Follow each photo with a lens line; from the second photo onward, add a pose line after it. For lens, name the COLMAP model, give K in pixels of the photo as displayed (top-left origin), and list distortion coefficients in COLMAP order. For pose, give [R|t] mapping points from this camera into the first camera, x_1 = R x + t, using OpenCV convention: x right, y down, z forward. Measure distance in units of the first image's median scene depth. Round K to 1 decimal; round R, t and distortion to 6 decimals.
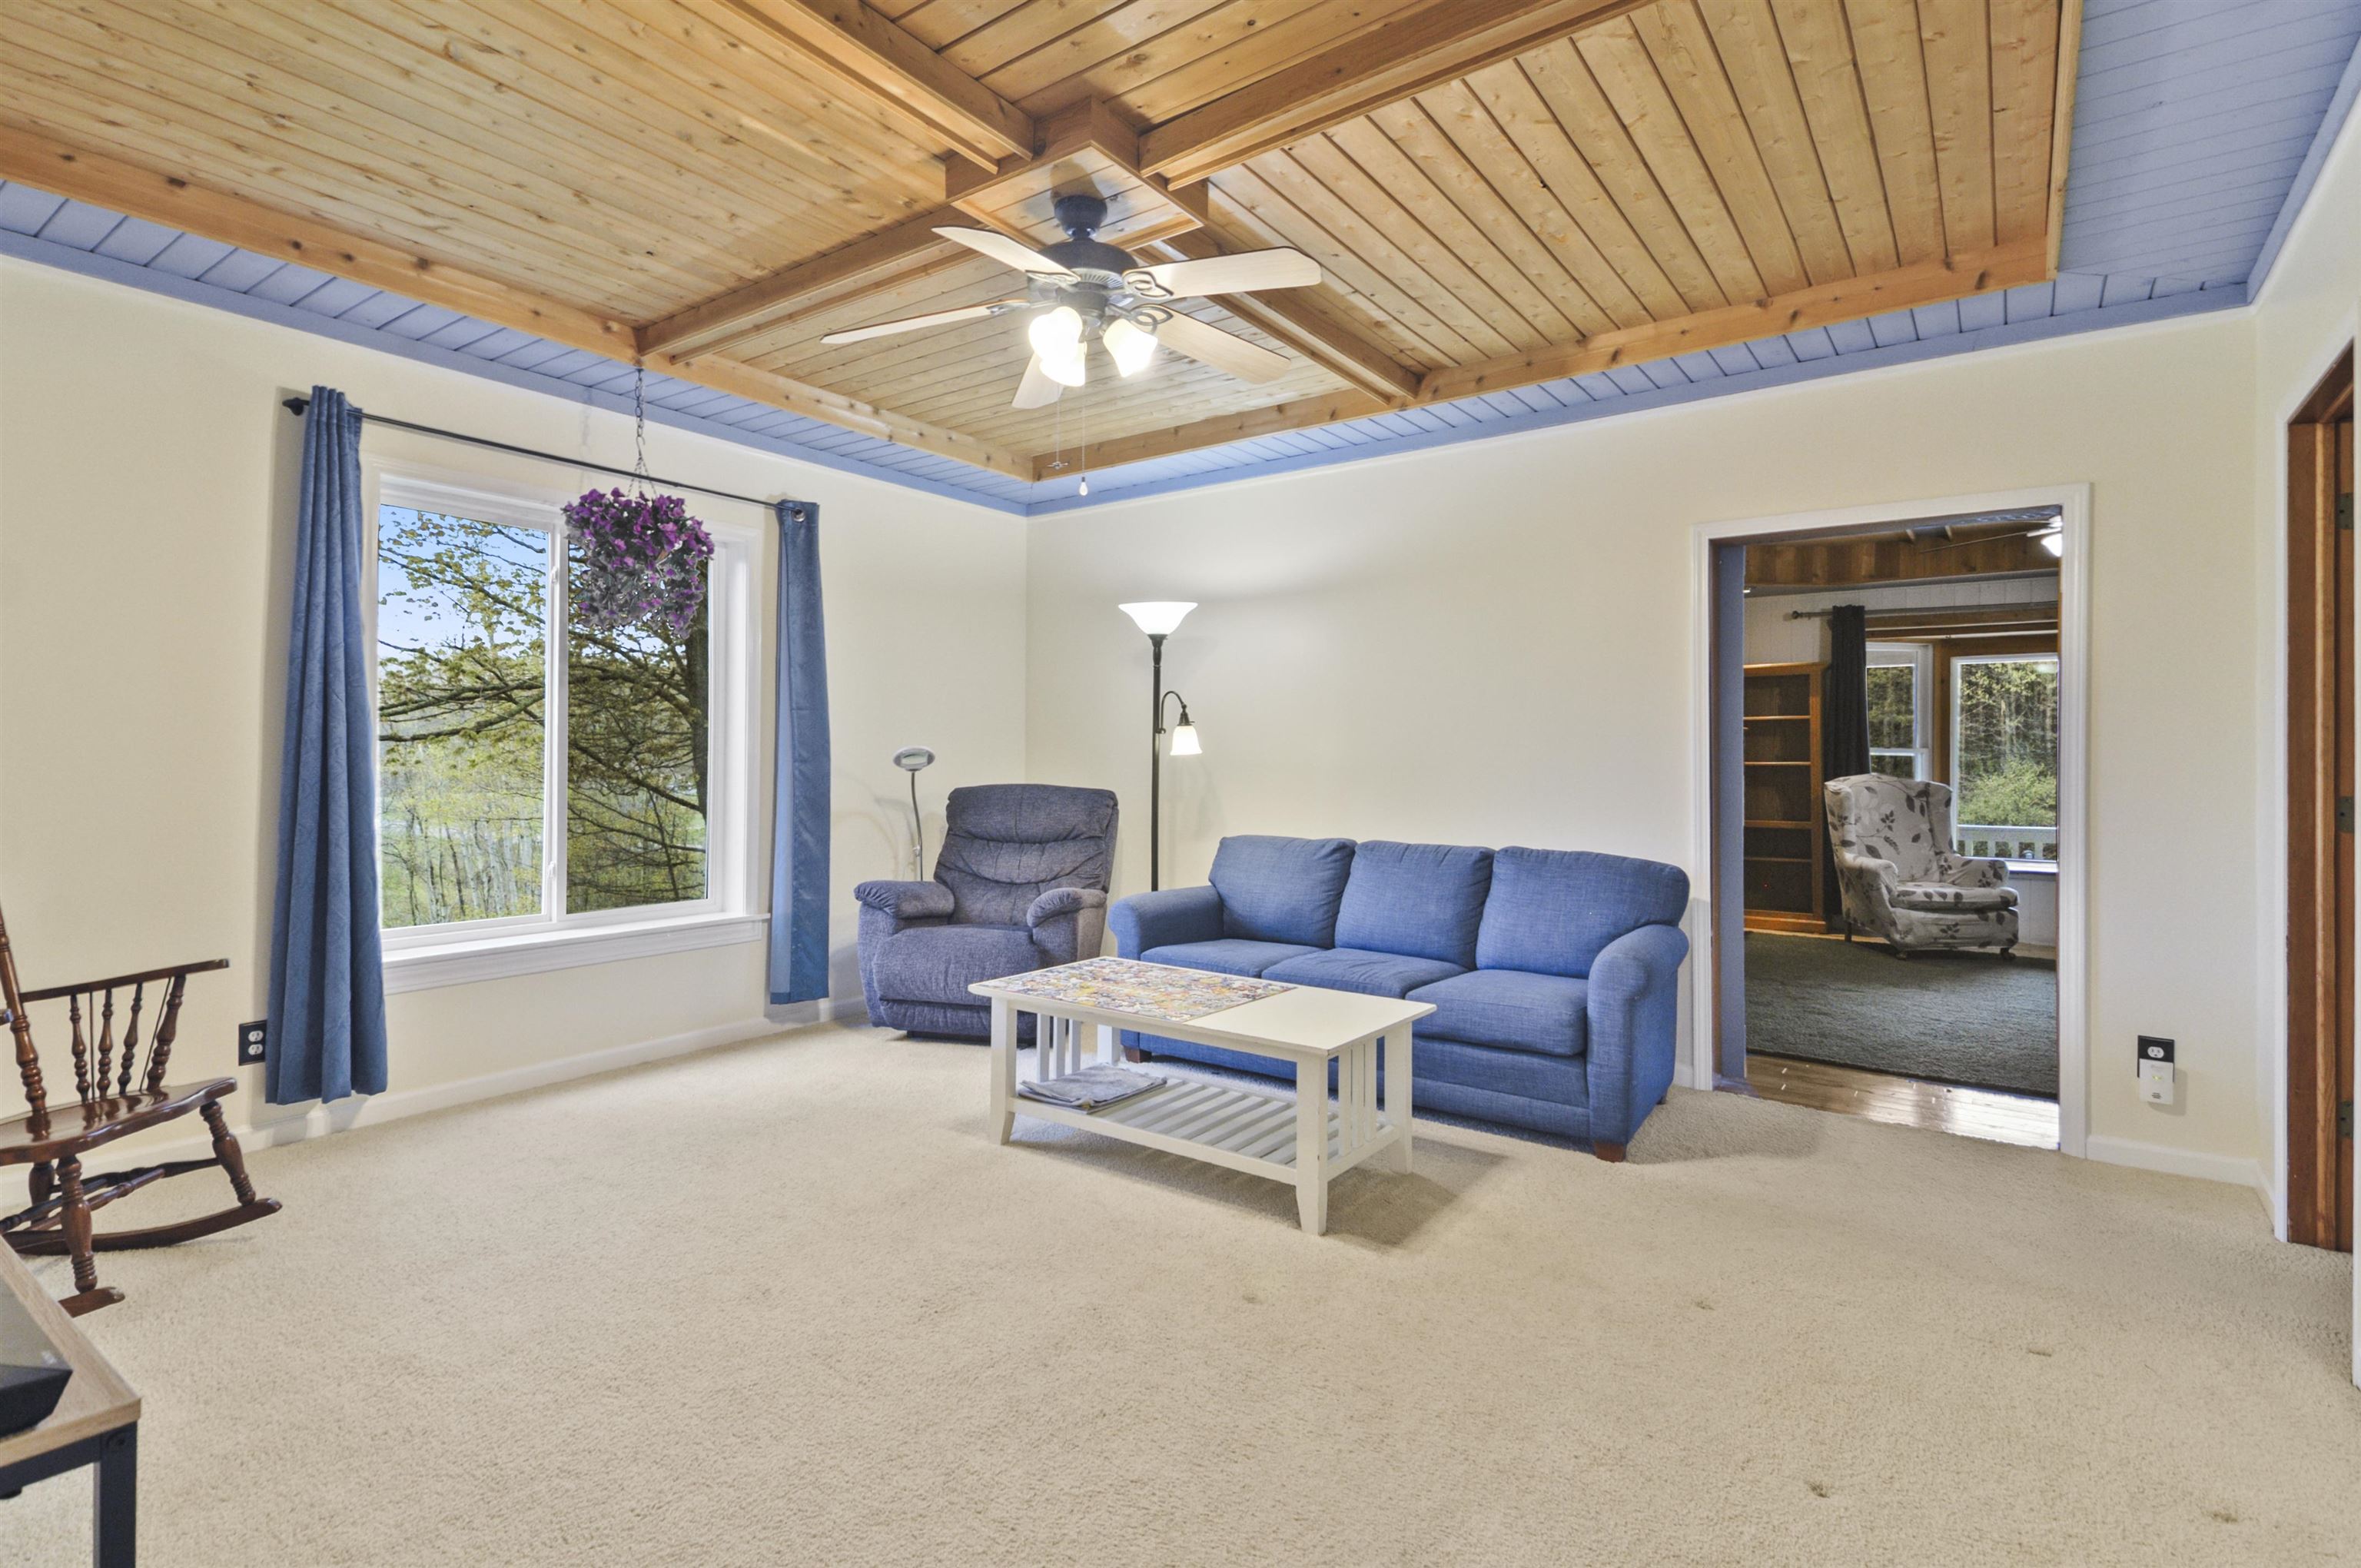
lens RADIAL K [[1124.5, 0, 1188.1], [0, 1124.5, 723.5], [0, 0, 1]] dist [0.028556, -0.015197]
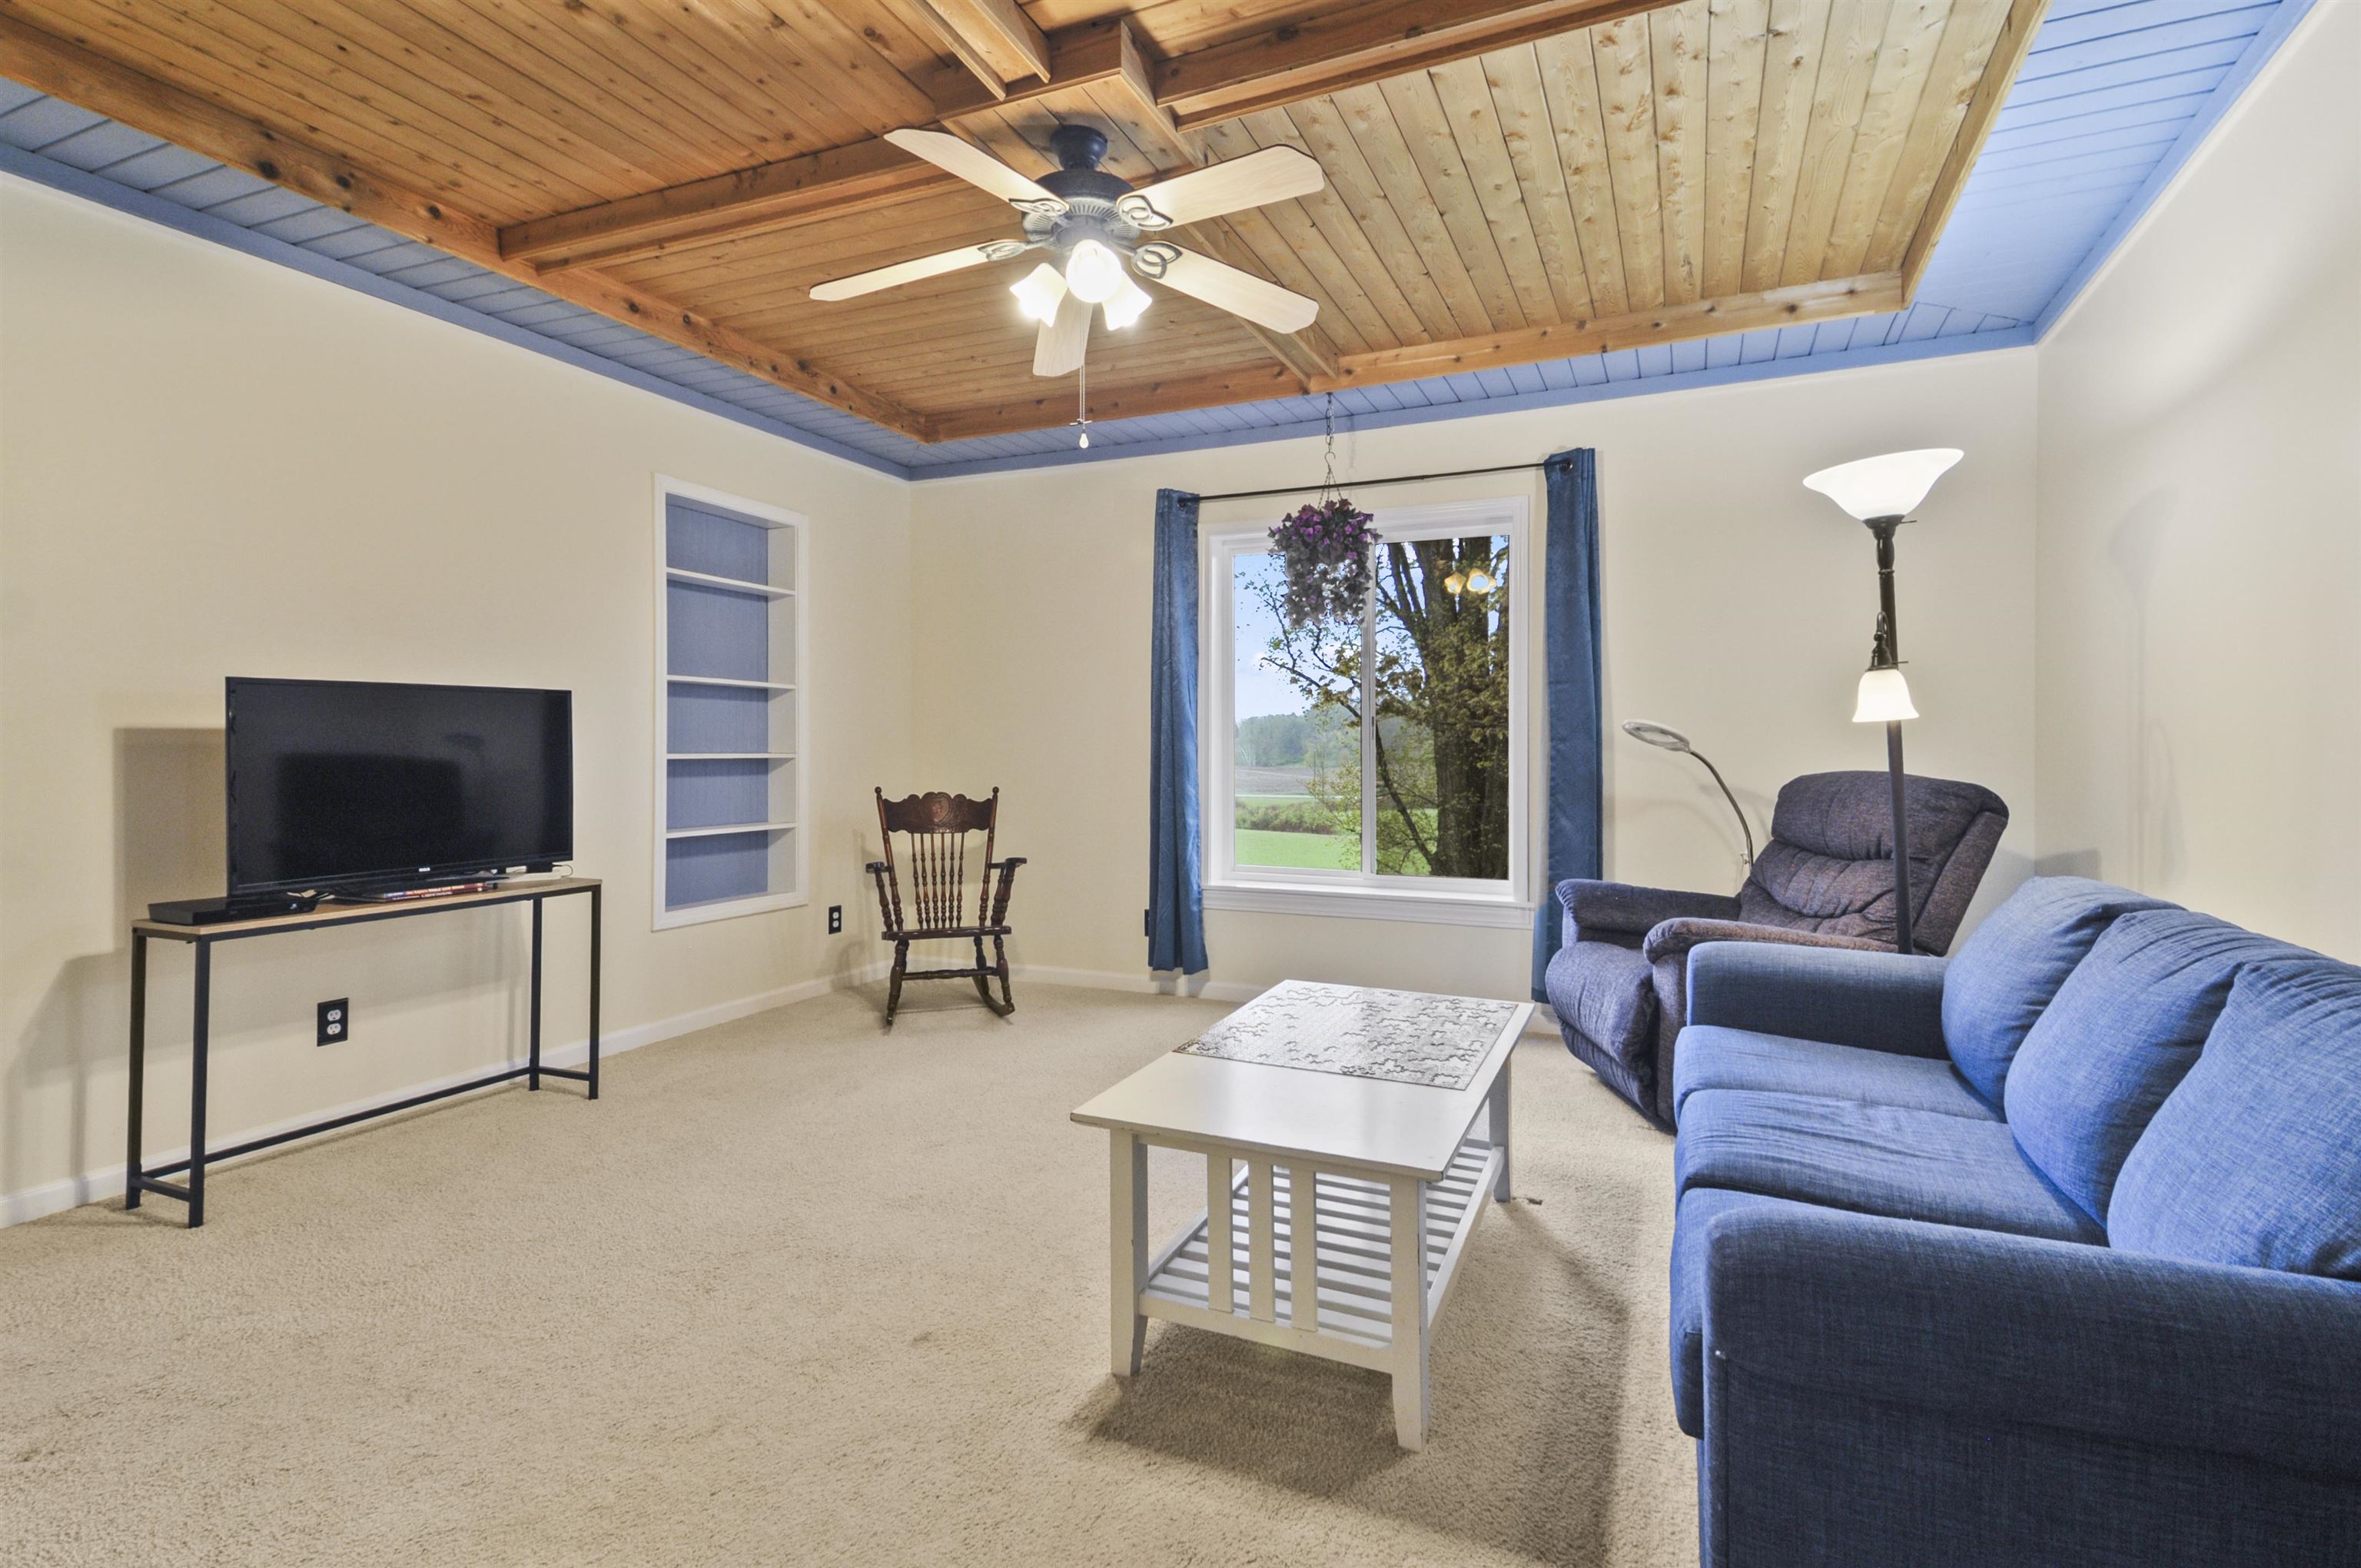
lens RADIAL K [[1124.5, 0, 1188.1], [0, 1124.5, 723.5], [0, 0, 1]] dist [0.028556, -0.015197]
pose [[0.208963, -0.033322, -0.977356, 0.583088], [0.017451, 0.999387, -0.030342, 0.050664], [0.977768, -0.010716, 0.209417, 0.633422]]
